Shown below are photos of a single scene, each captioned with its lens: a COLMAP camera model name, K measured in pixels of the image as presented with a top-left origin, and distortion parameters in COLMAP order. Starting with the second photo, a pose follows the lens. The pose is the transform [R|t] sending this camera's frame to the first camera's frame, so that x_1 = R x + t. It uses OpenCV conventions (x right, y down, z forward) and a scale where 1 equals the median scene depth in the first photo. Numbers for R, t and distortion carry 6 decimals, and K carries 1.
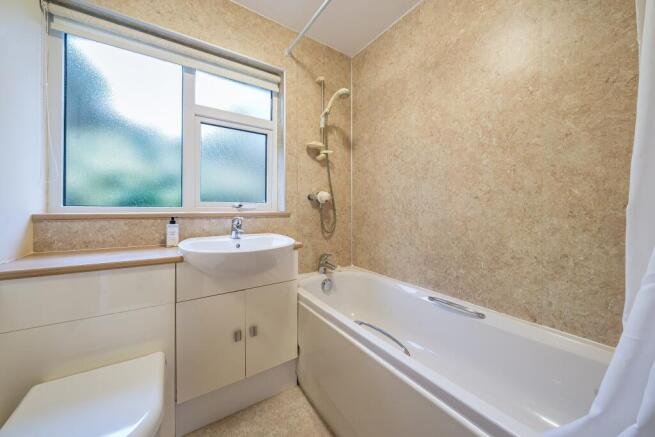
lens RADIAL K [[232.1, 0, 325.5], [0, 232.1, 207.8], [0, 0, 1]] dist [-0.024599, 0.000030]
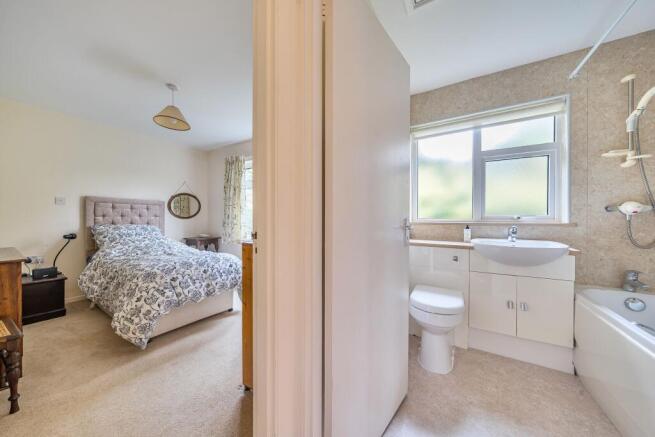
lens RADIAL K [[225.5, 0, 327.5], [0, 225.5, 218.5], [0, 0, 1]] dist [0.001459, 0.000173]
pose [[0.434033, 0.002045, -0.900895, 0.386298], [-0.004412, 0.999990, 0.000145, -0.001383], [0.900886, 0.003912, 0.434038, -0.649973]]
